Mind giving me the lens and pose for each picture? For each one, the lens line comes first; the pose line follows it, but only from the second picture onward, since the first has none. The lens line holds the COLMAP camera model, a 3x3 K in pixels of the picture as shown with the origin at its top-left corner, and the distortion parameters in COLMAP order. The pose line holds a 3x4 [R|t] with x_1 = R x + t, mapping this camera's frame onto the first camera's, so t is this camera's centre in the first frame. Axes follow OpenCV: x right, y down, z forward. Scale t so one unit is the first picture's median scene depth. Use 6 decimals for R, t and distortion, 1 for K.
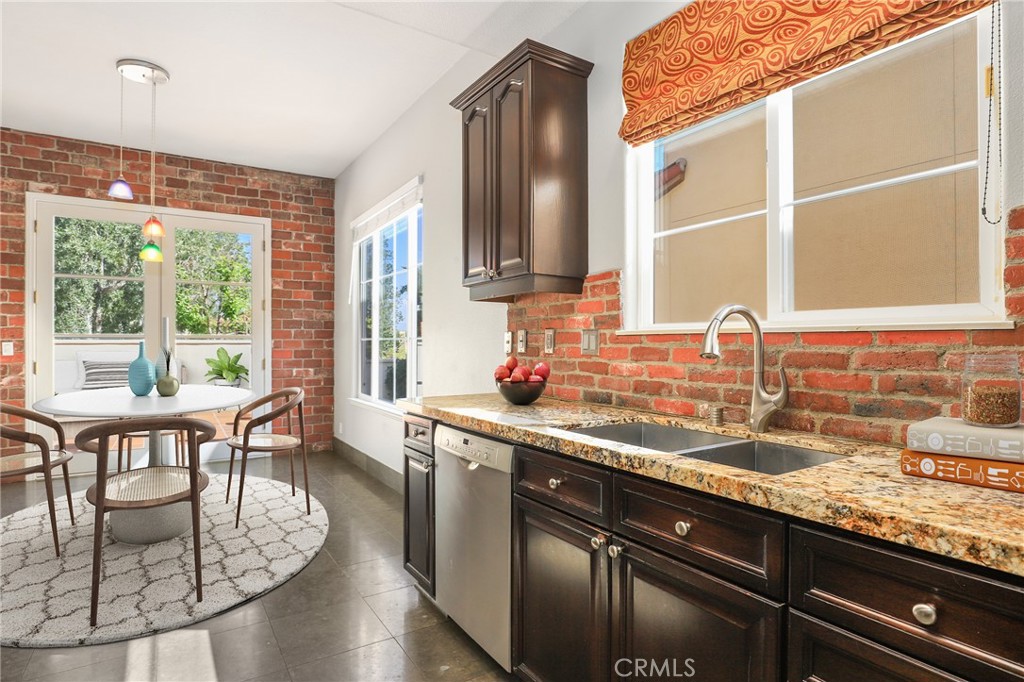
lens RADIAL K [[546.6, 0, 512.0], [0, 546.6, 341.0], [0, 0, 1]] dist [-0.023237, 0.000703]
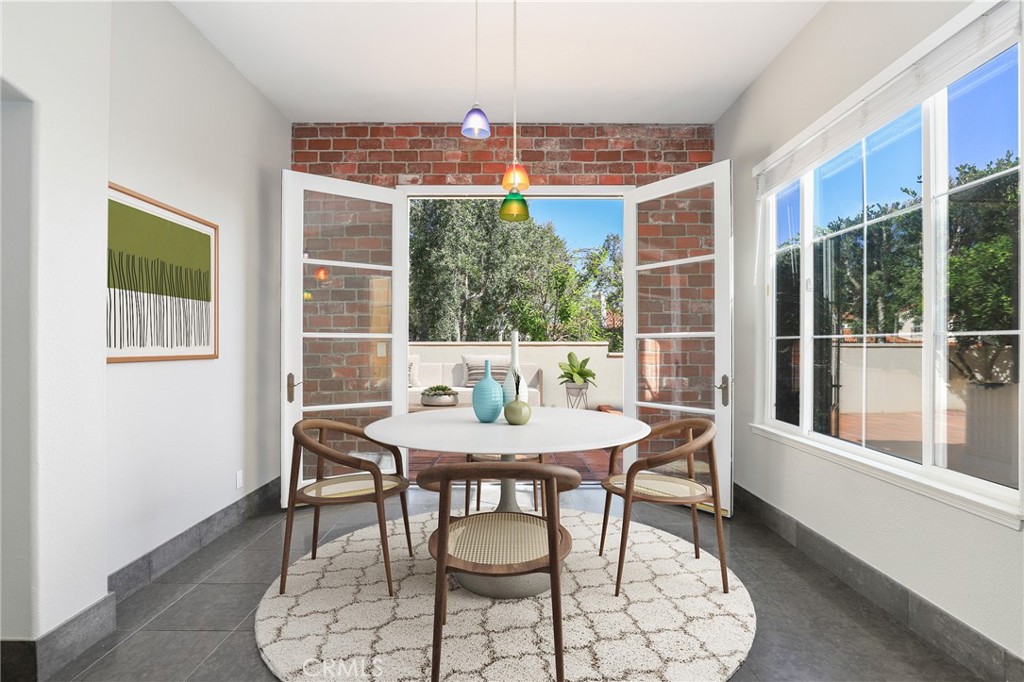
lens RADIAL K [[481.0, 0, 512.0], [0, 481.0, 341.0], [0, 0, 1]] dist [-0.017802, 0.000073]
pose [[0.846531, 0.000192, -0.532339, -0.236471], [-0.004351, 0.999969, -0.006557, 0.006148], [0.532321, 0.007867, 0.846506, 0.333665]]
